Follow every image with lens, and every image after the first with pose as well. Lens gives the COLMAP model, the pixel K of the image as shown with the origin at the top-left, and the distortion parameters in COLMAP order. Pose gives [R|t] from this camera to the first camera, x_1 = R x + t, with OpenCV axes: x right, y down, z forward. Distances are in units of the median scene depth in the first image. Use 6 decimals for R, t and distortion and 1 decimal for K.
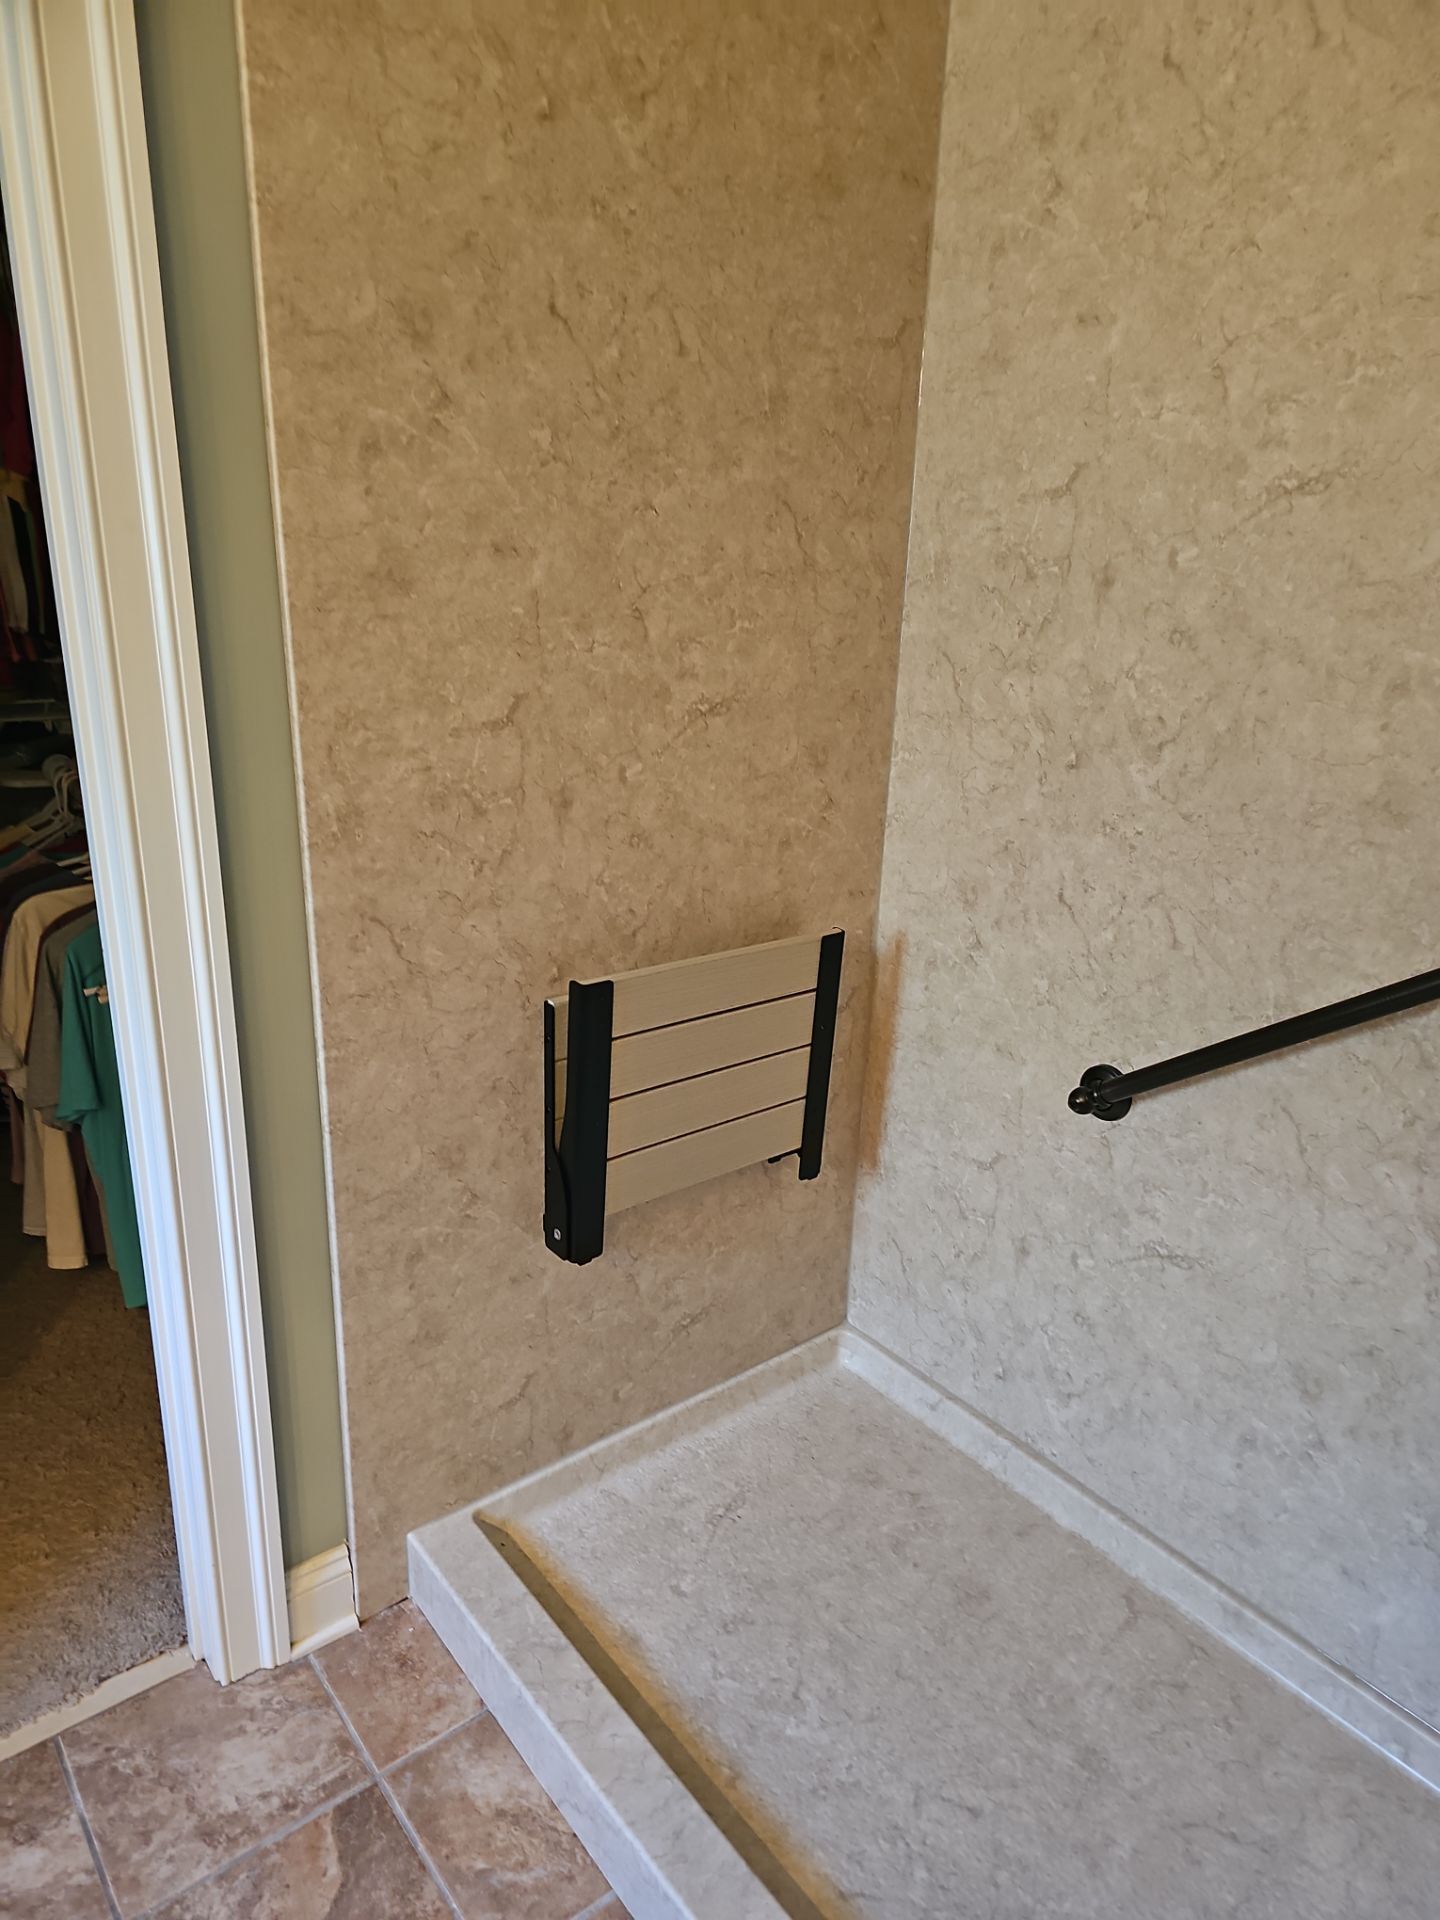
lens RADIAL K [[1261.1, 0, 752.3], [0, 1261.1, 956.6], [0, 0, 1]] dist [0.048582, -0.038443]
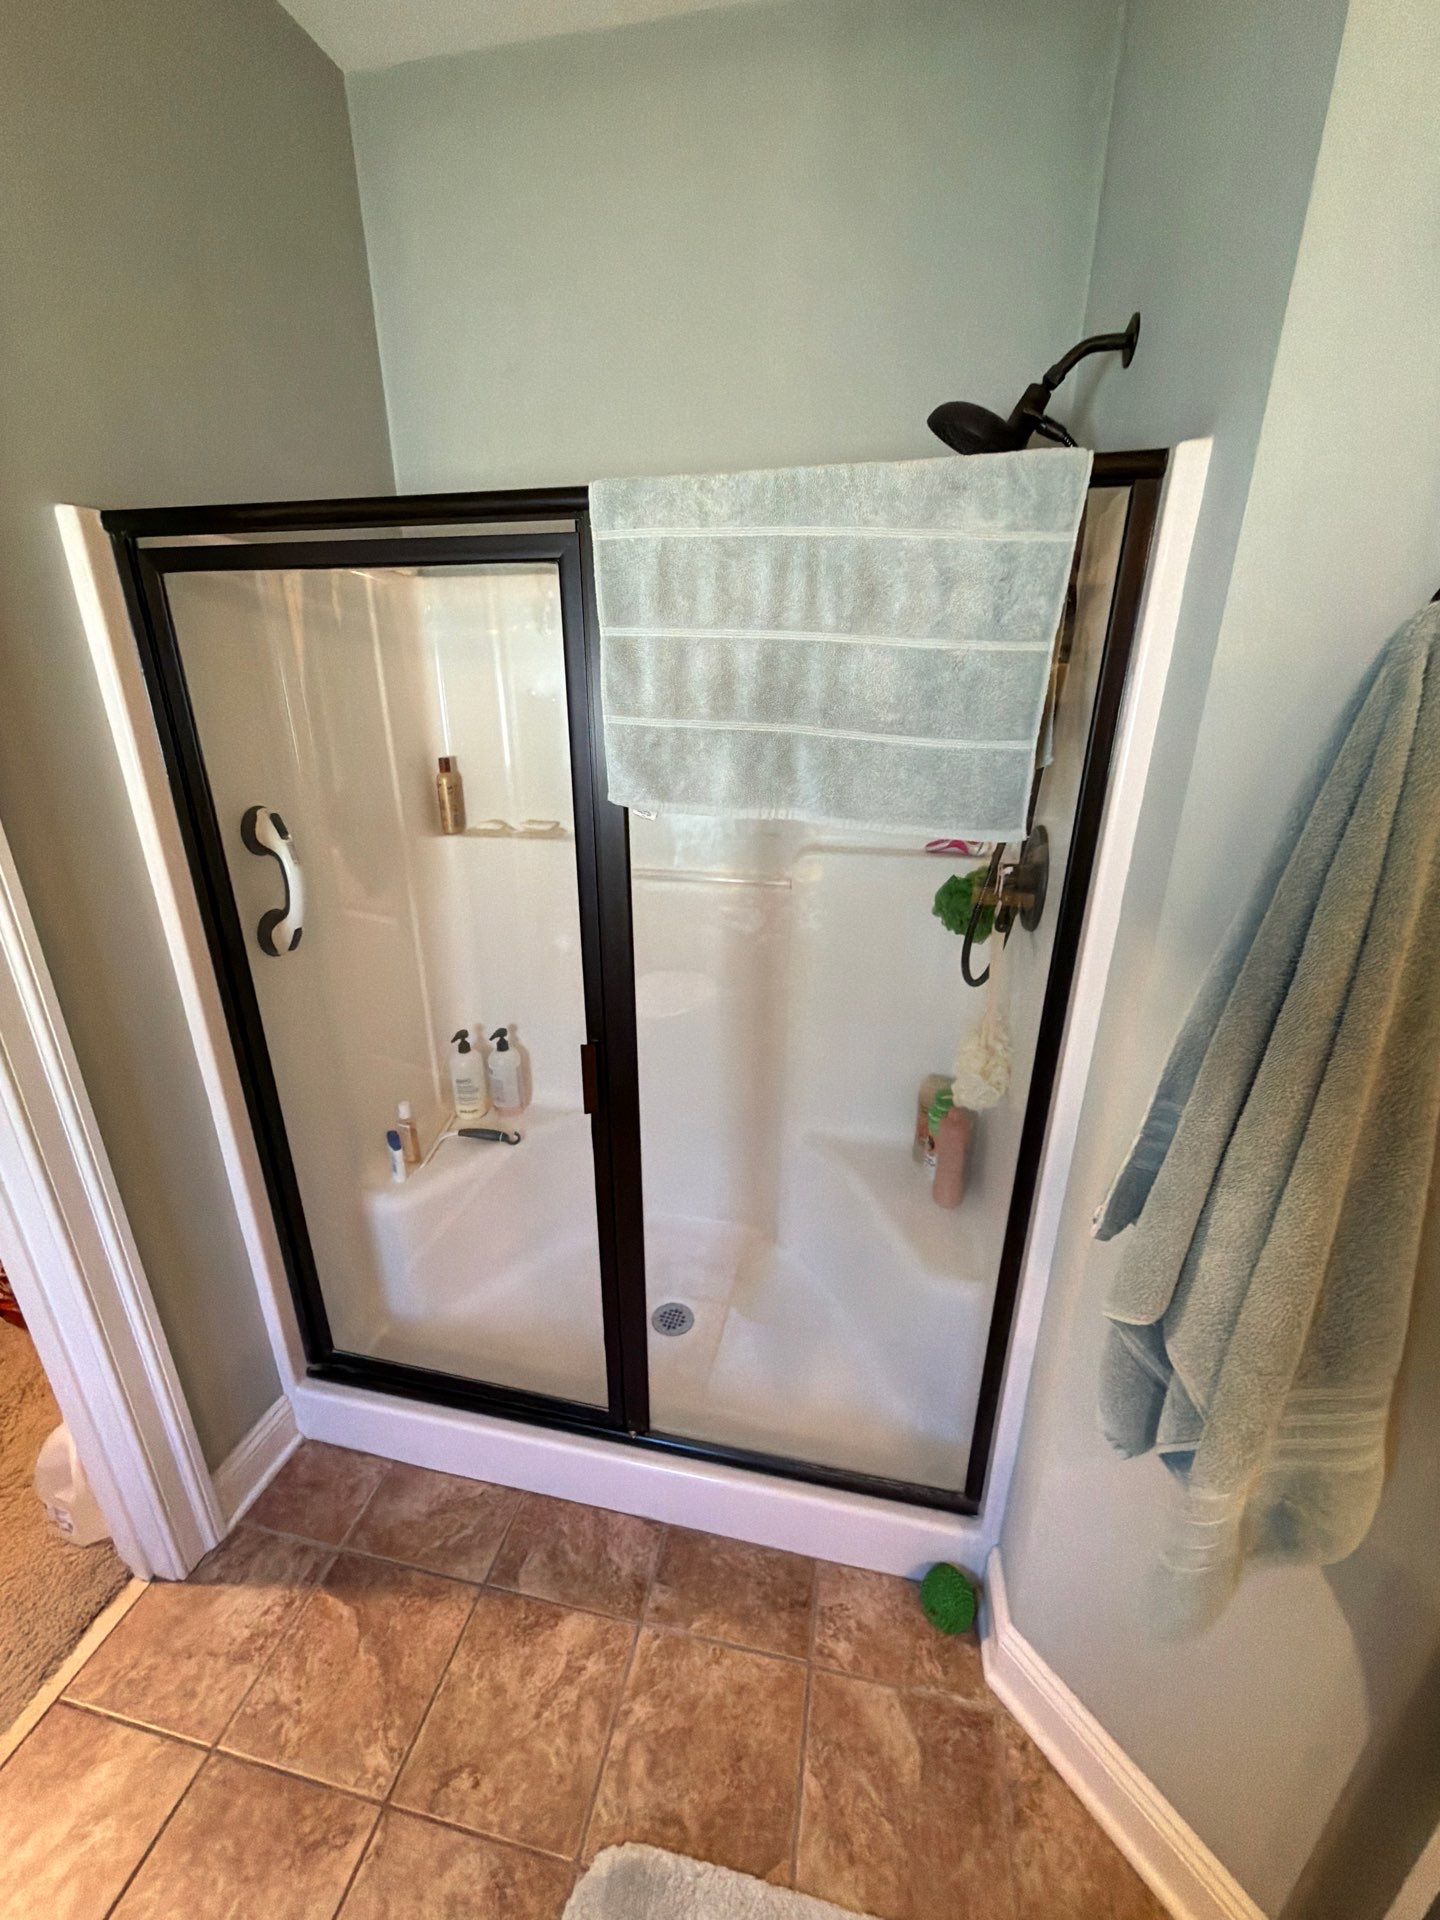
lens RADIAL K [[759.4, 0, 720.0], [0, 759.4, 960.0], [0, 0, 1]] dist [-0.000802, 0.000285]
pose [[0.778471, -0.249602, 0.575919, -0.282685], [0.222191, 0.967706, 0.119065, -0.050882], [-0.587039, 0.035275, 0.808790, -0.029779]]
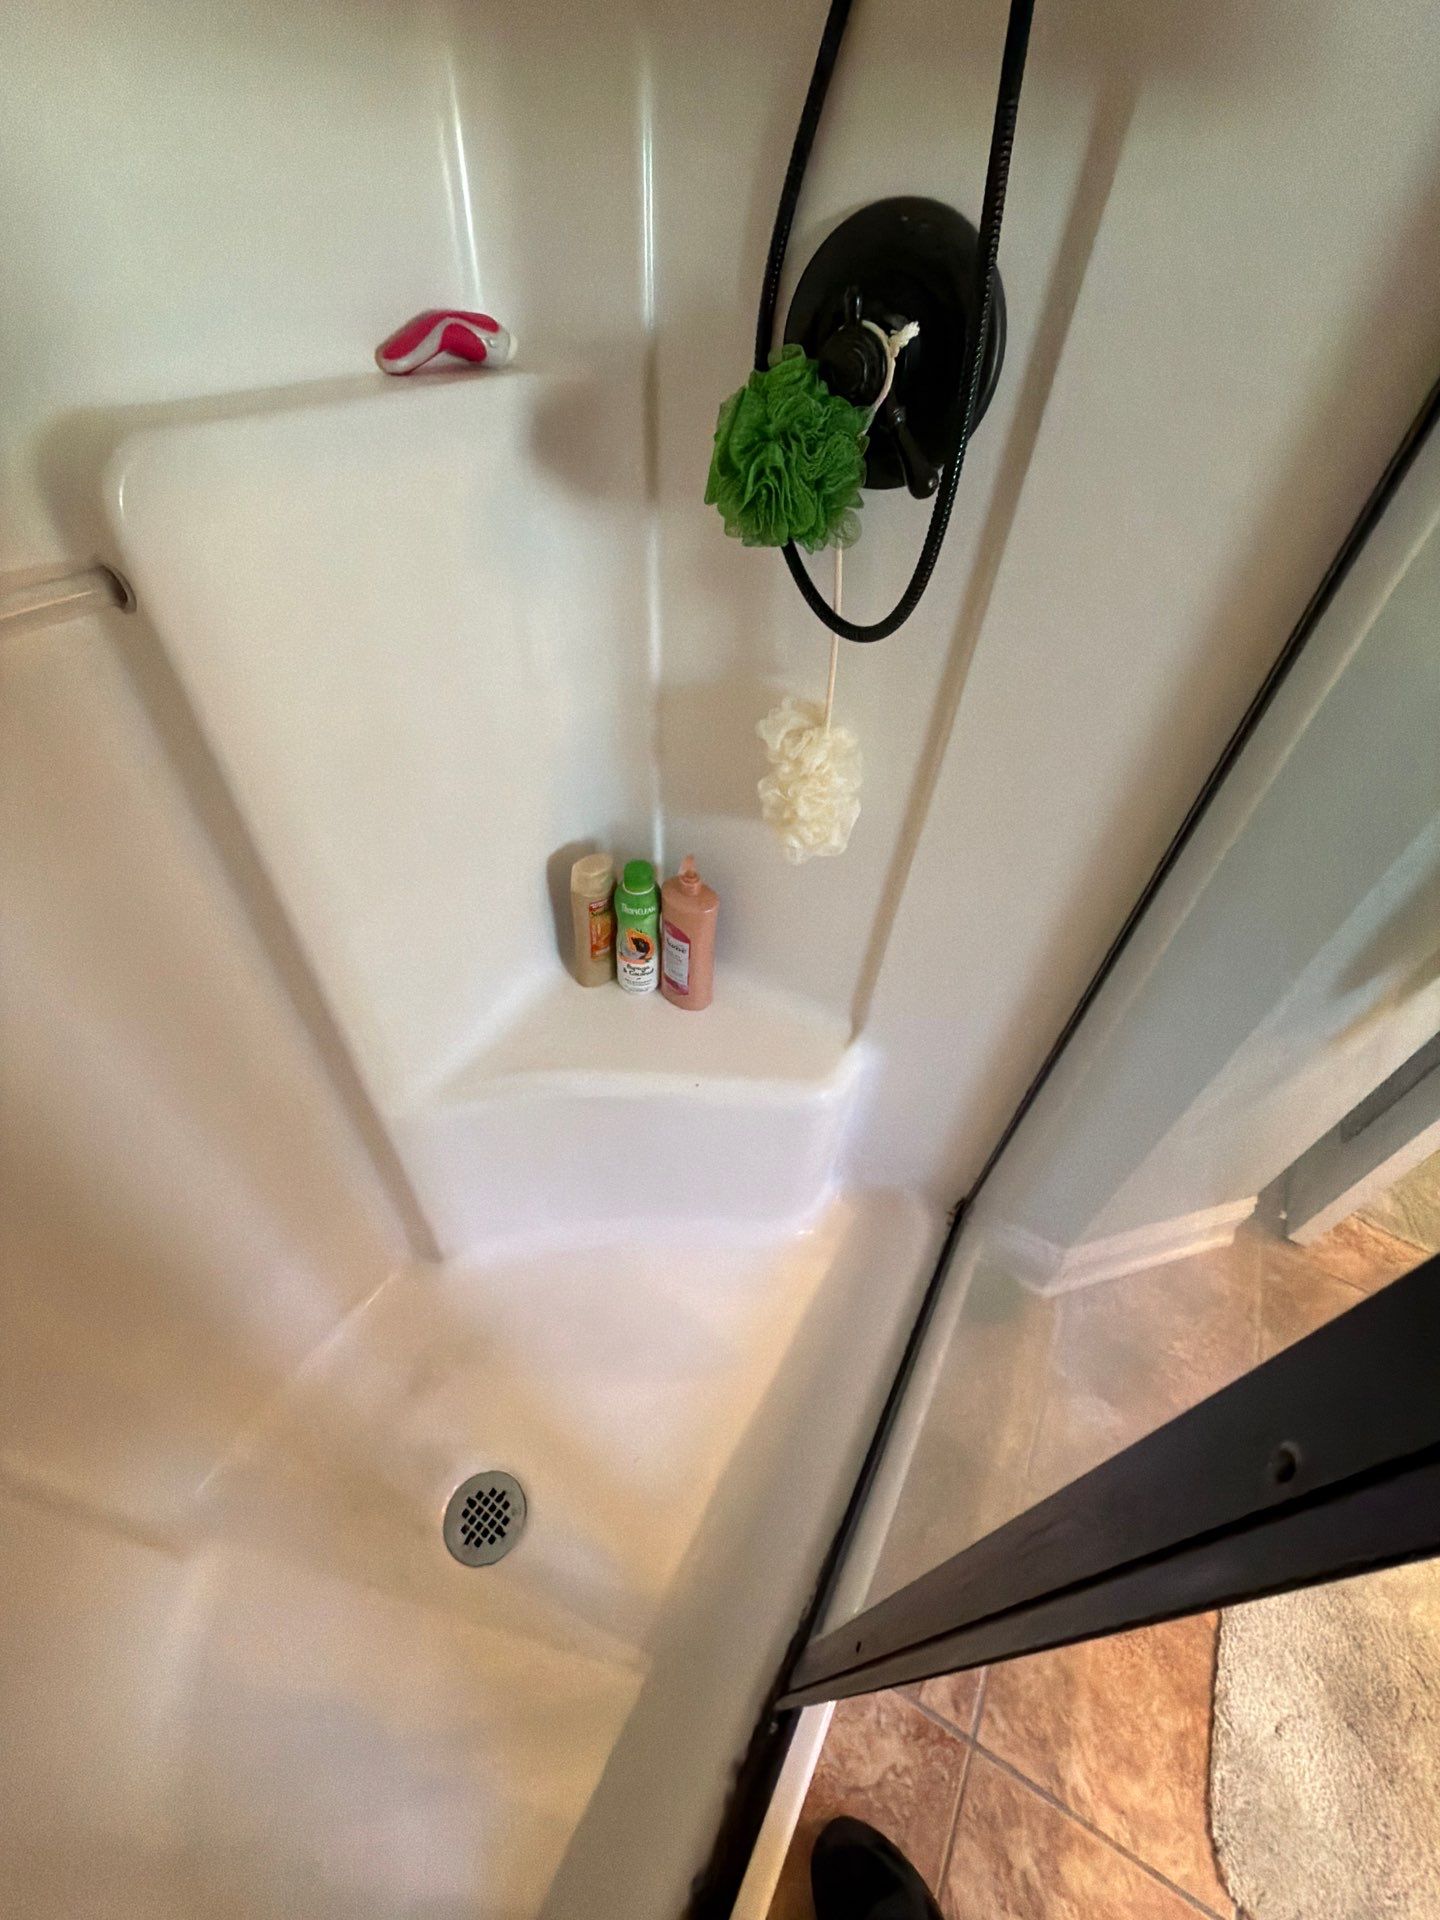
lens RADIAL K [[759.4, 0, 720.0], [0, 759.4, 960.0], [0, 0, 1]] dist [-0.000802, 0.000285]
pose [[-0.365022, -0.696047, 0.618286, 0.075041], [0.228224, 0.576948, 0.784248, -0.104451], [-0.902592, 0.427376, -0.051744, 0.670768]]
